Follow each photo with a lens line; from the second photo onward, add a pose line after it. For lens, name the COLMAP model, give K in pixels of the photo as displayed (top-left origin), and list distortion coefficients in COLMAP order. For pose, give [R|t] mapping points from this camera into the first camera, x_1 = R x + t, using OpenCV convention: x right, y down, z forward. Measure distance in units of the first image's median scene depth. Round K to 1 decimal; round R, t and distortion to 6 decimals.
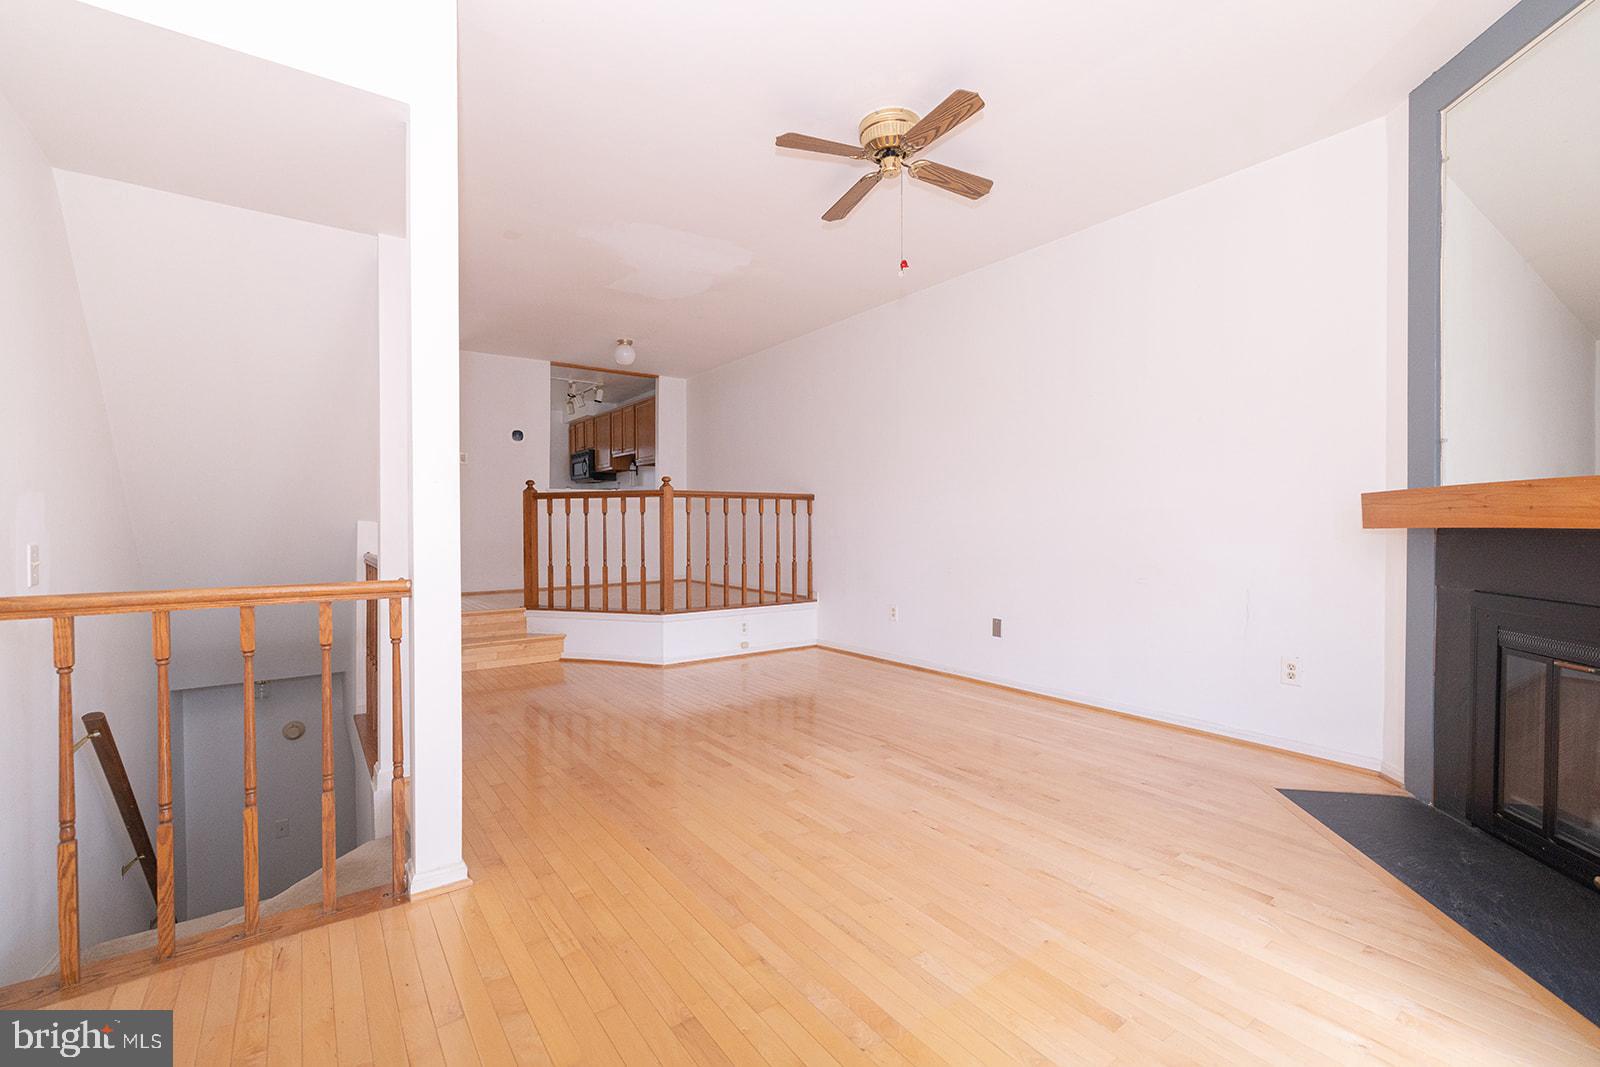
lens RADIAL K [[671.7, 0, 772.7], [0, 671.7, 525.3], [0, 0, 1]] dist [0.000215, 0.000050]
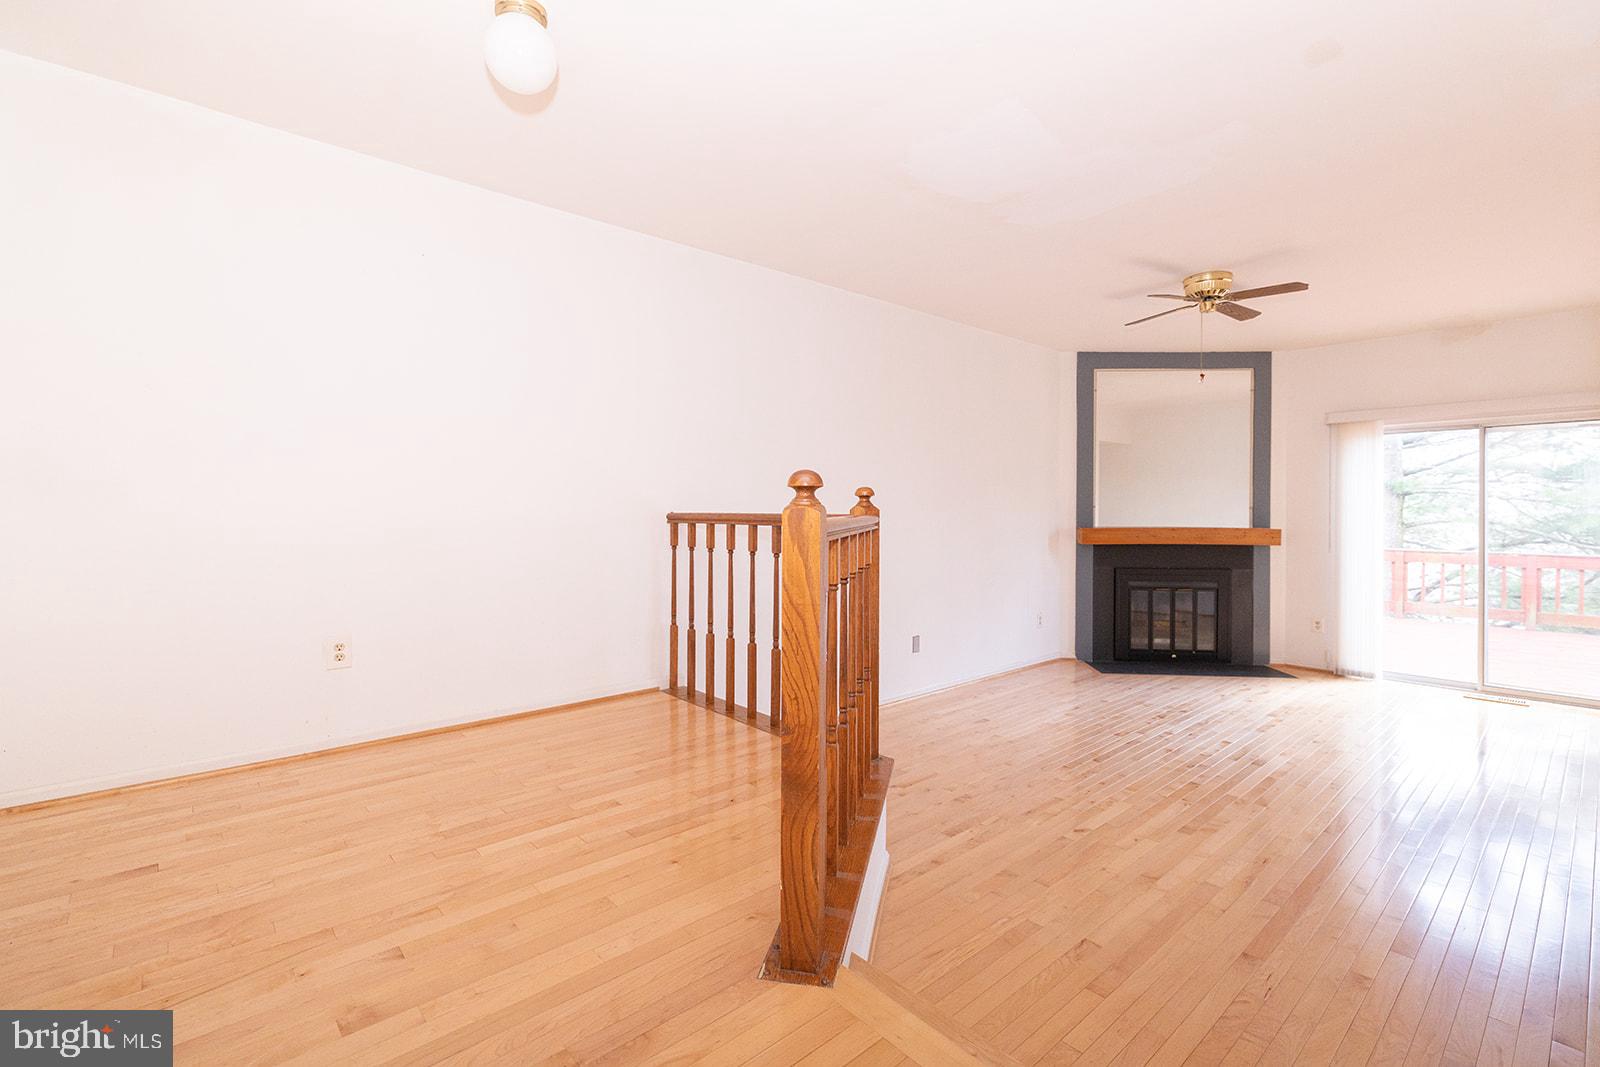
lens RADIAL K [[703.2, 0, 797.1], [0, 703.2, 518.8], [0, 0, 1]] dist [-0.000414, -0.000274]
pose [[-0.098811, -0.007175, 0.995080, -1.254244], [0.006591, 0.999947, 0.007865, -0.099544], [-0.995084, 0.007336, -0.098759, 2.066848]]
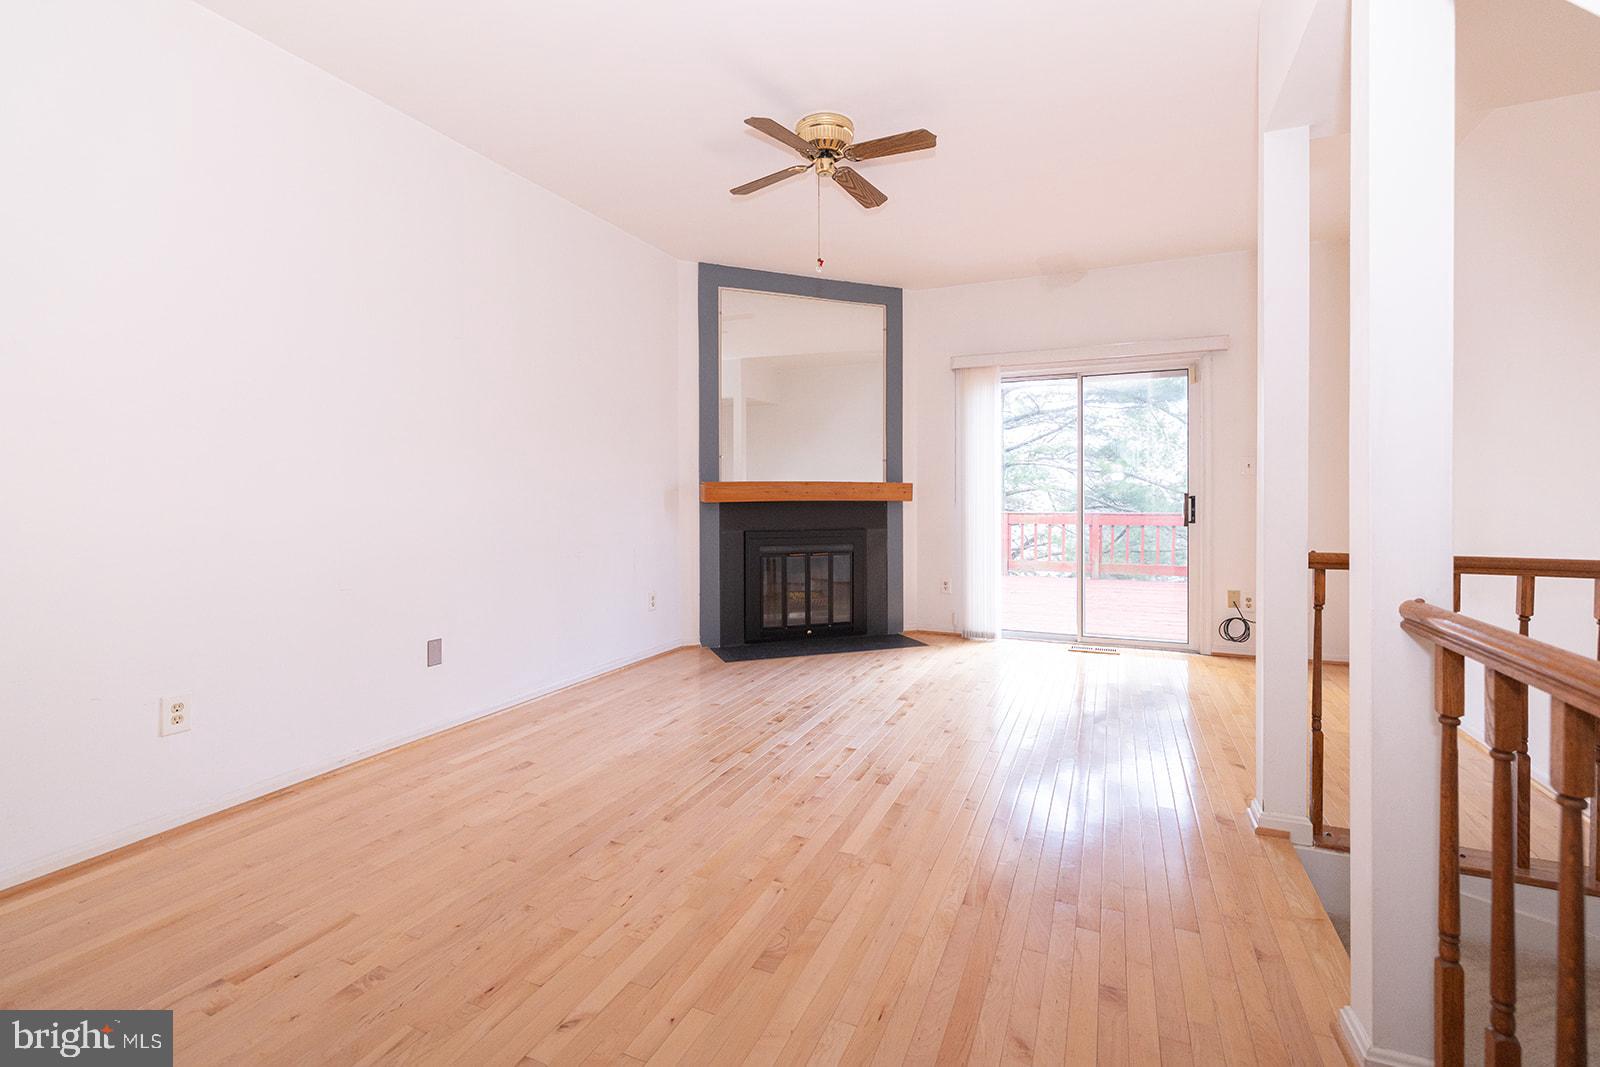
lens RADIAL K [[704.0, 0, 803.7], [0, 704.0, 503.0], [0, 0, 1]] dist [0.010293, 0.000049]
pose [[-0.516064, -0.006314, 0.856527, -0.789484], [0.010486, 0.999851, 0.013689, -0.016348], [-0.856486, 0.016046, -0.515921, 1.658018]]
